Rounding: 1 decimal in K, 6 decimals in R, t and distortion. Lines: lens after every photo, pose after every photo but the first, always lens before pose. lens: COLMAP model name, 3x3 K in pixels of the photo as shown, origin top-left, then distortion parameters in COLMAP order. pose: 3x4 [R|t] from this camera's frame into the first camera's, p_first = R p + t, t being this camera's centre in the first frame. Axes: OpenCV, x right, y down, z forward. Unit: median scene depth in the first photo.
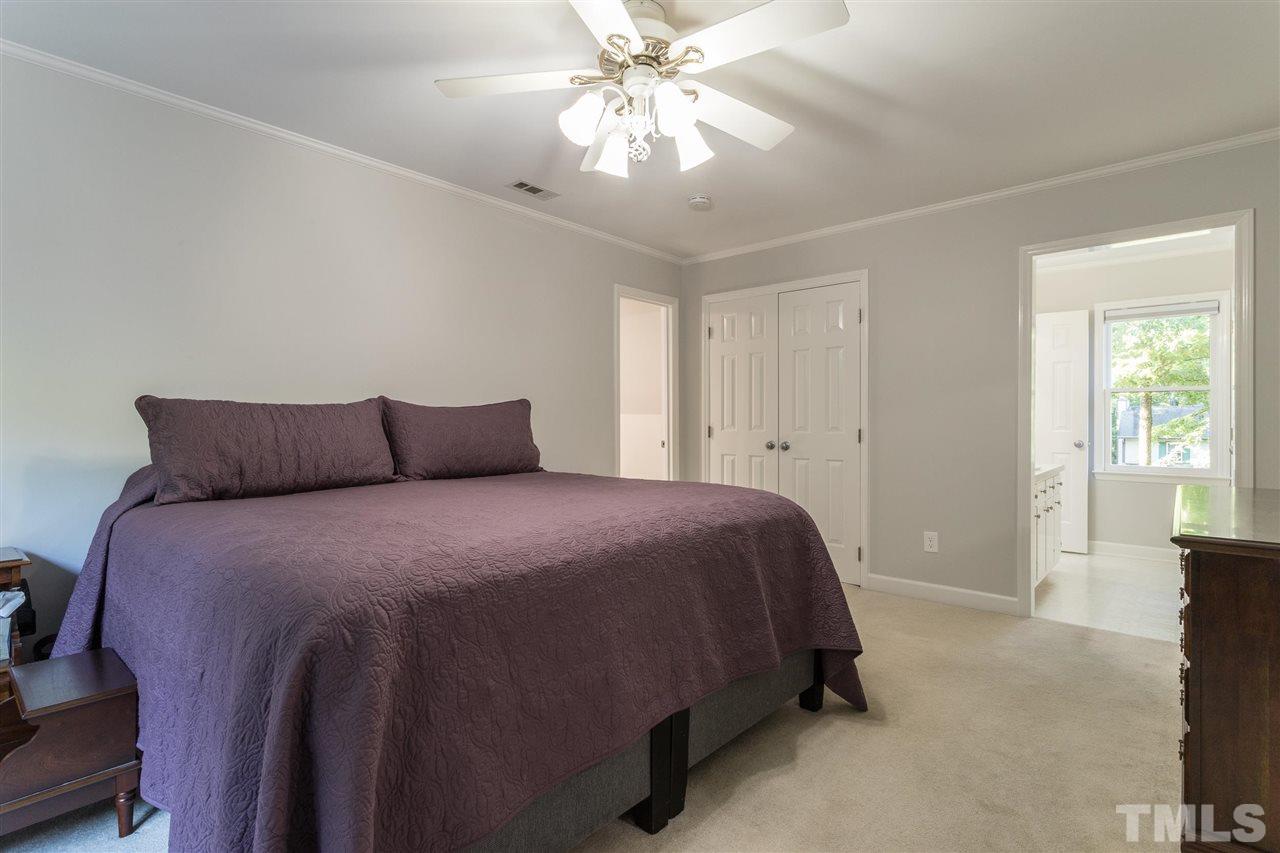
lens RADIAL K [[643.3, 0, 640.0], [0, 643.3, 426.5], [0, 0, 1]] dist [0.000142, 0.000257]
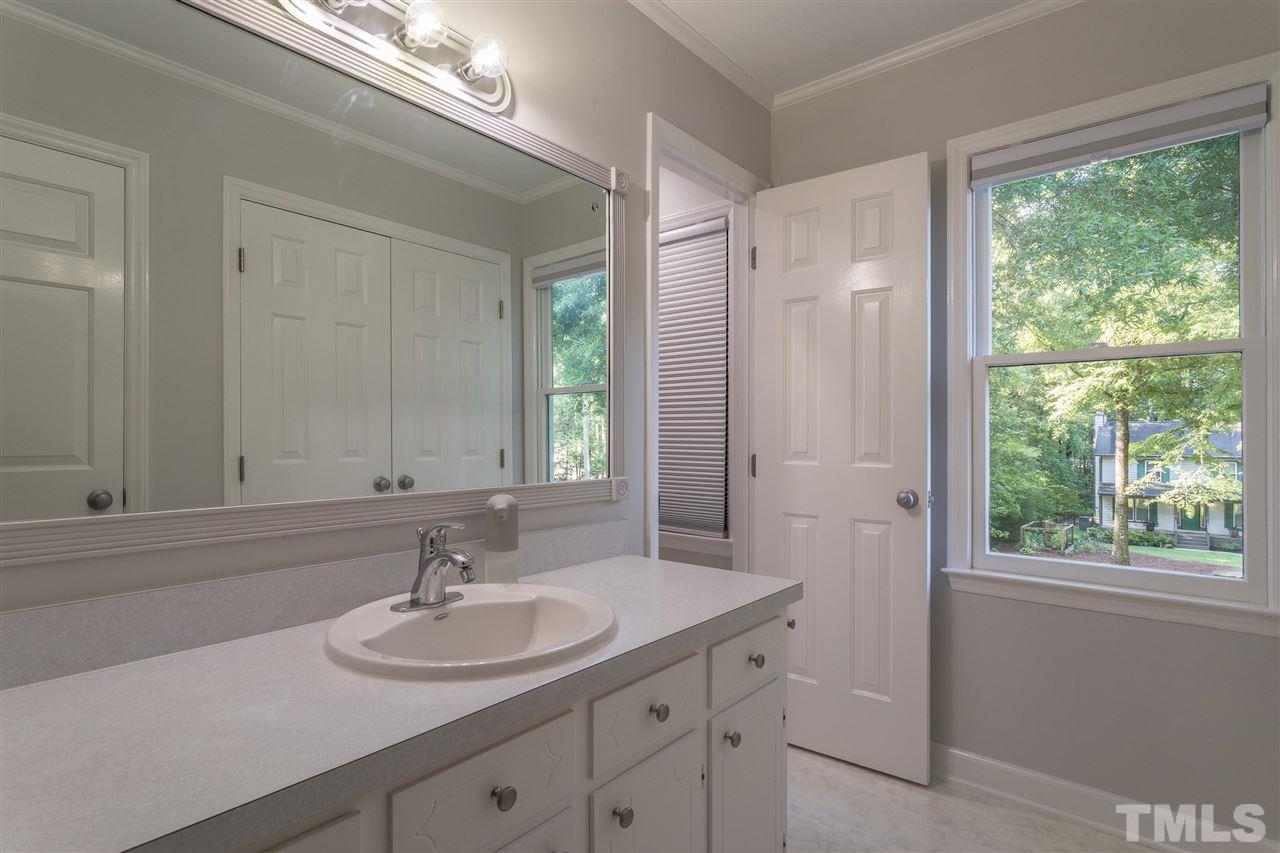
lens RADIAL K [[659.5, 0, 642.8], [0, 659.5, 430.9], [0, 0, 1]] dist [-0.005844, -0.000153]
pose [[0.999459, 0.005863, 0.032353, 0.090690], [-0.005410, 0.999886, -0.014077, -0.001346], [-0.032432, 0.013894, 0.999377, 0.108369]]
